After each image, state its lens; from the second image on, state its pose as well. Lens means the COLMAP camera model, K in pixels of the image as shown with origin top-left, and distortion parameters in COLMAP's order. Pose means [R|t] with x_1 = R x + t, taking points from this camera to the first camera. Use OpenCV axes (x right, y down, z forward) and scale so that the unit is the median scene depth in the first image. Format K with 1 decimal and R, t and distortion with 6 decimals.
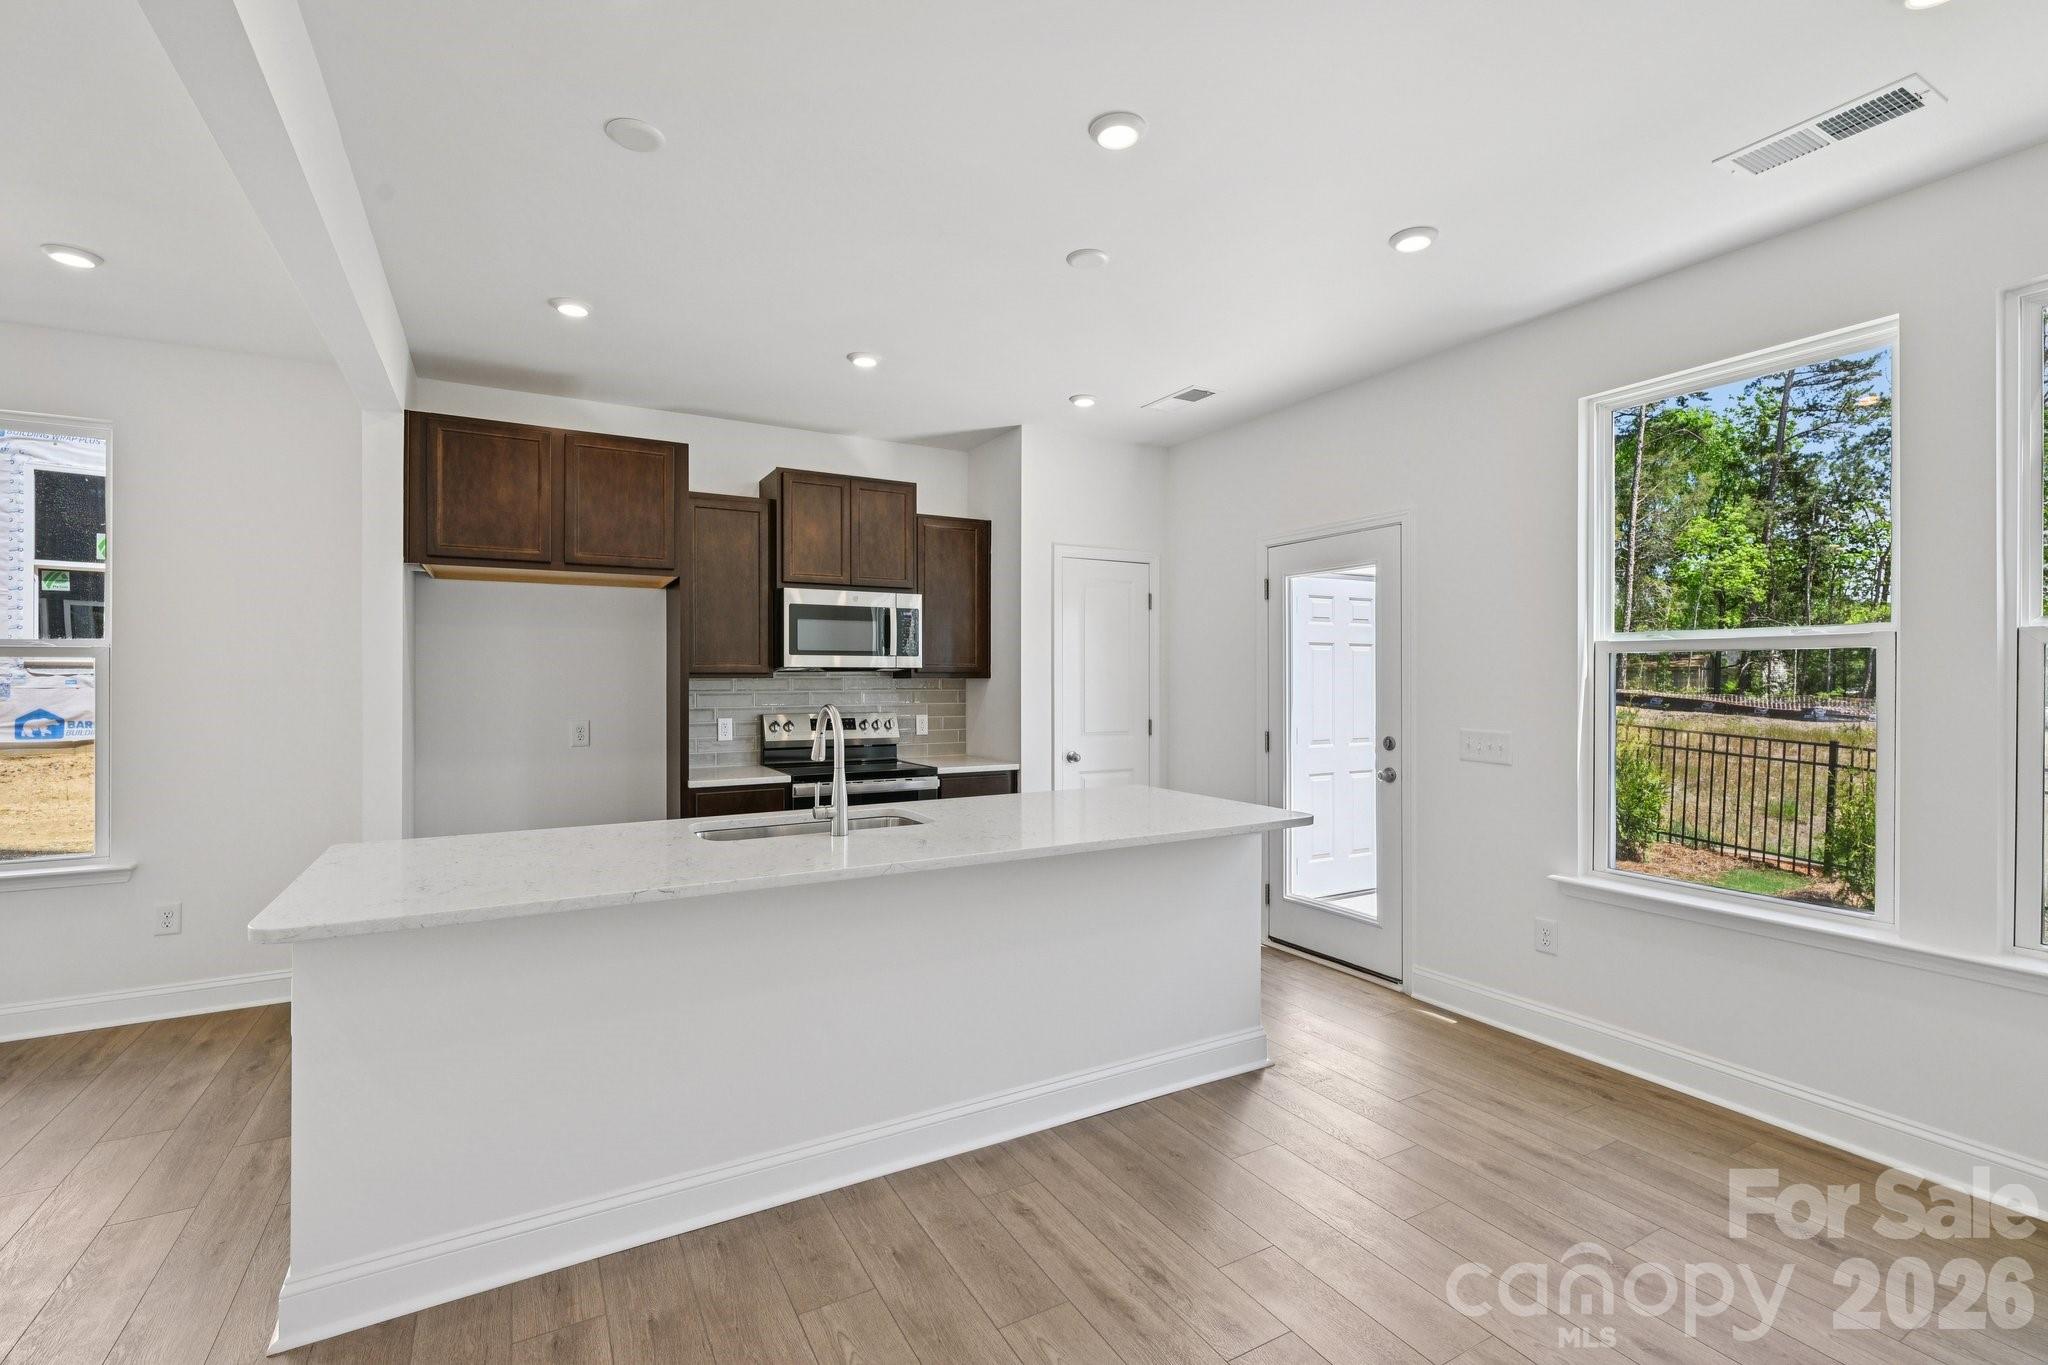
lens RADIAL K [[905.3, 0, 1021.9], [0, 905.3, 682.6], [0, 0, 1]] dist [-0.001810, 0.002121]
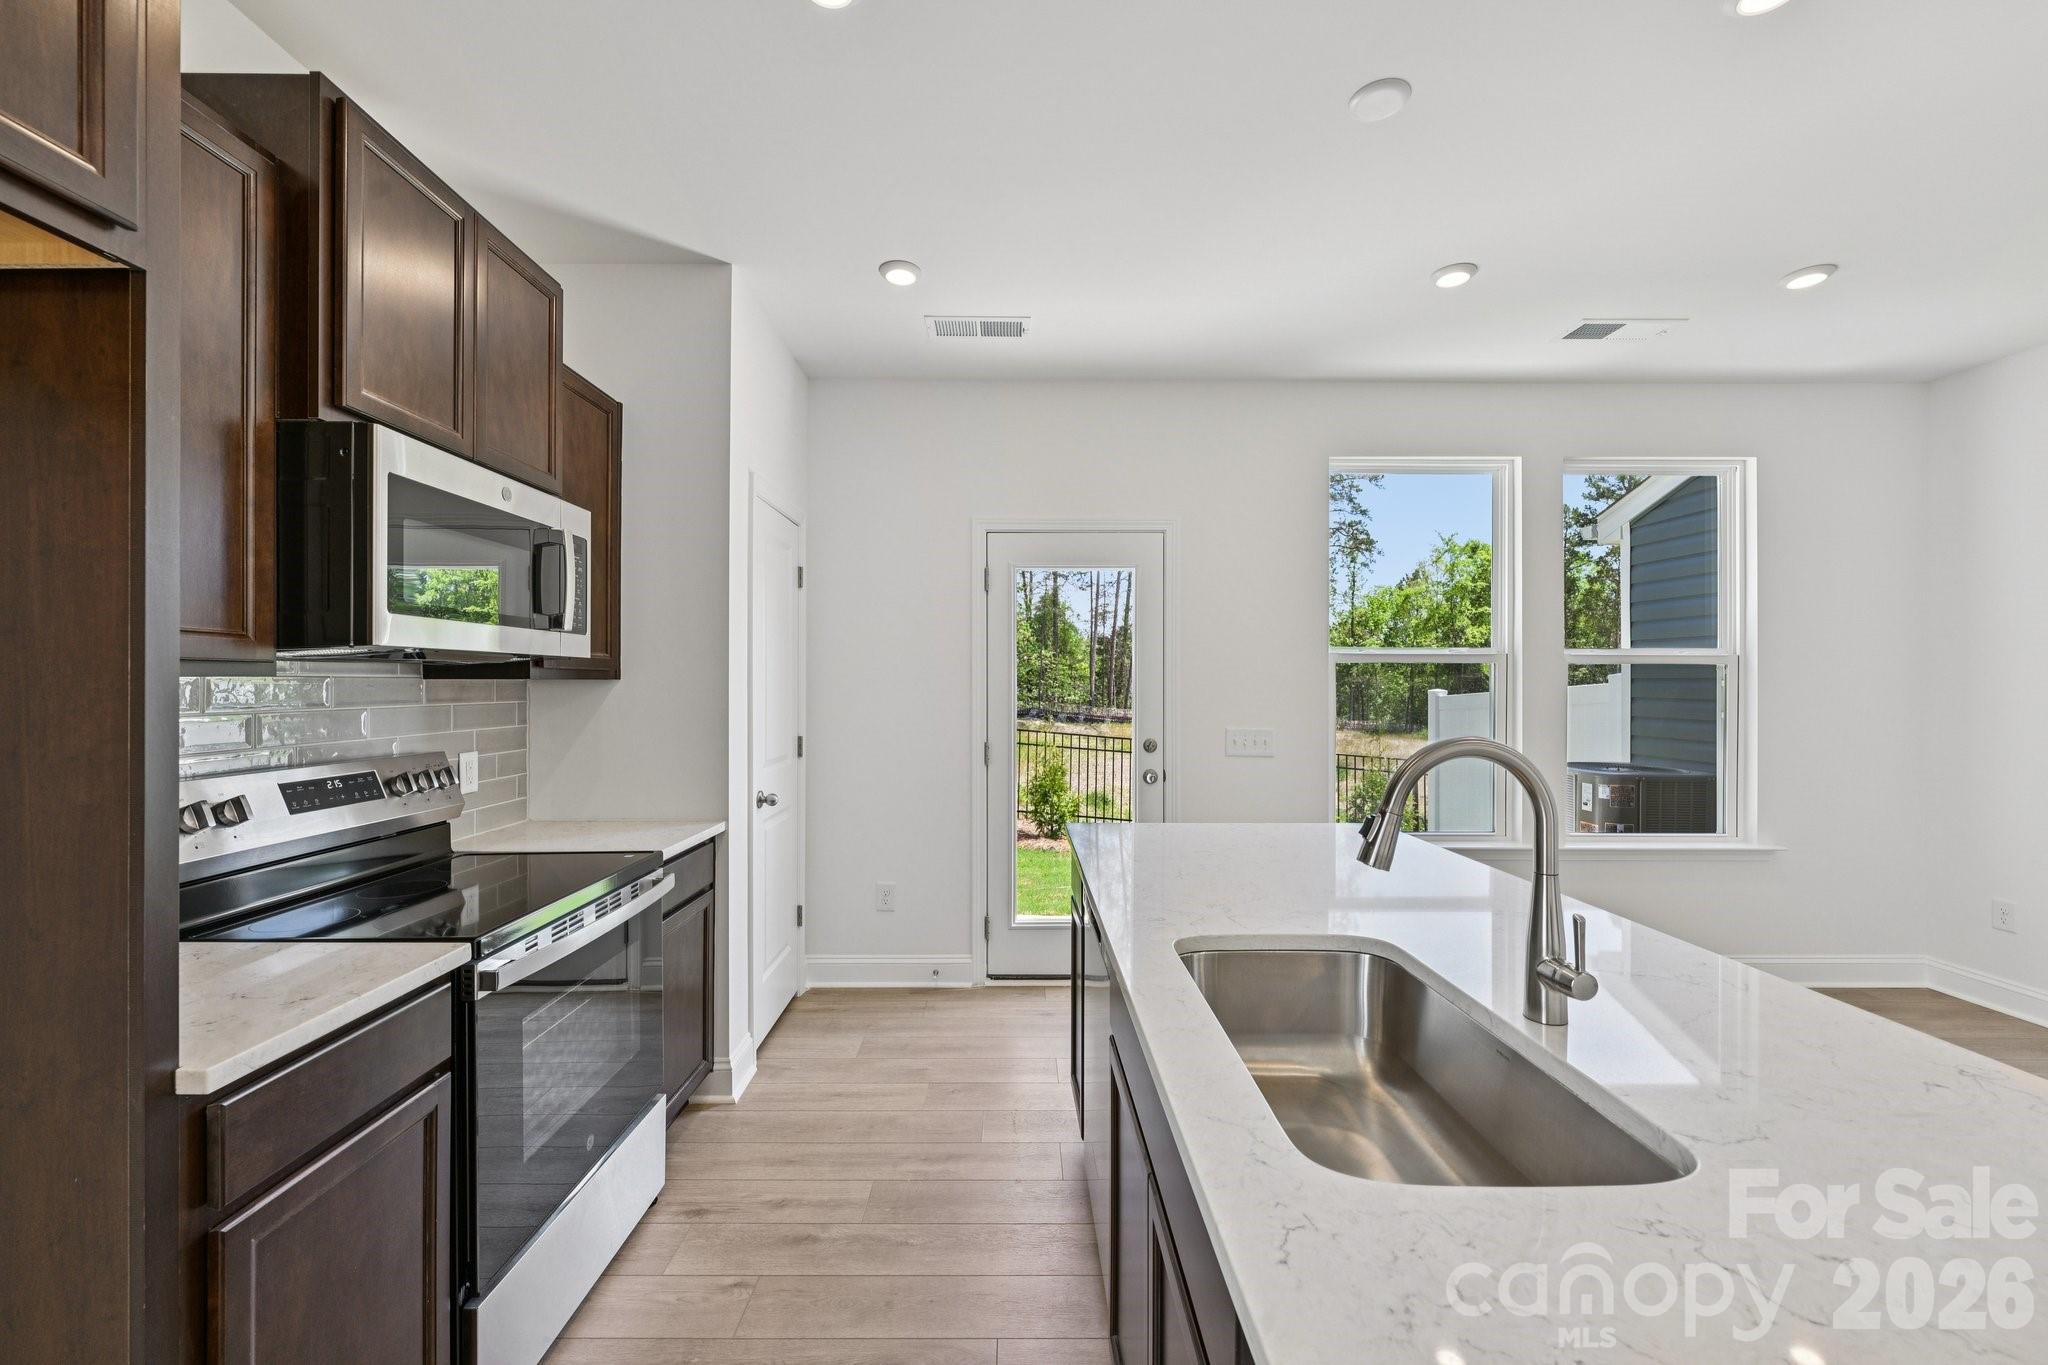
lens RADIAL K [[809.7, 0, 1017.3], [0, 809.7, 682.7], [0, 0, 1]] dist [-0.002011, 0.000597]
pose [[0.487658, 0.000039, 0.873035, -0.456377], [0.002972, 0.999994, -0.001705, -0.002131], [-0.873030, 0.003426, 0.487655, 0.680356]]
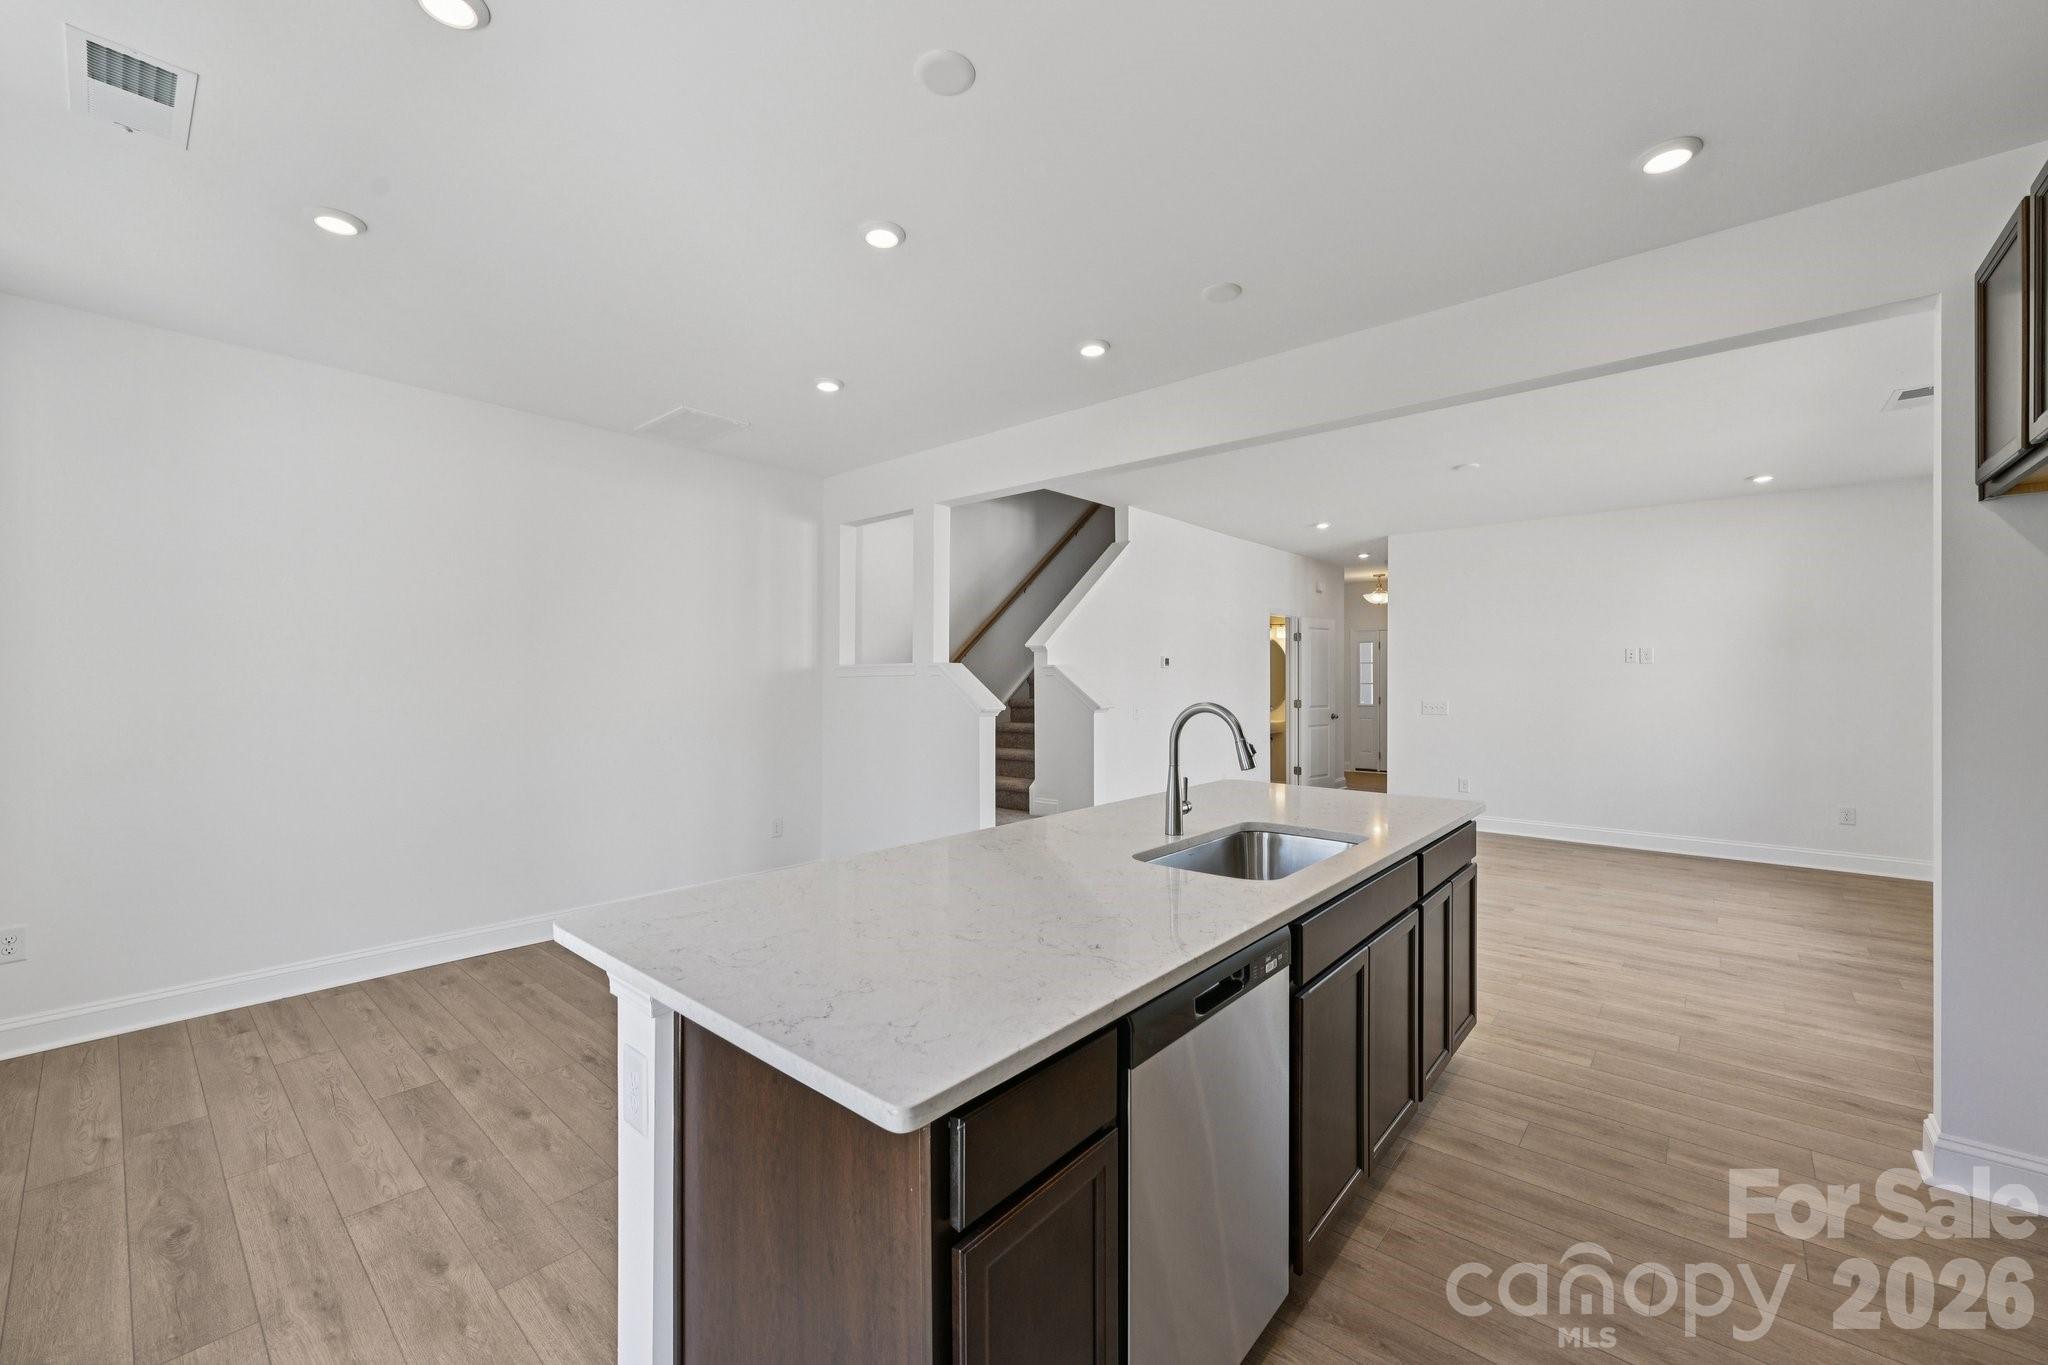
lens RADIAL K [[809.7, 0, 1016.4], [0, 809.7, 673.6], [0, 0, 1]] dist [-0.002011, 0.000597]
pose [[-0.943023, -0.003368, -0.332709, 0.168935], [-0.003620, 0.999993, 0.000136, -0.002781], [0.332707, 0.001333, -0.943029, 1.169786]]
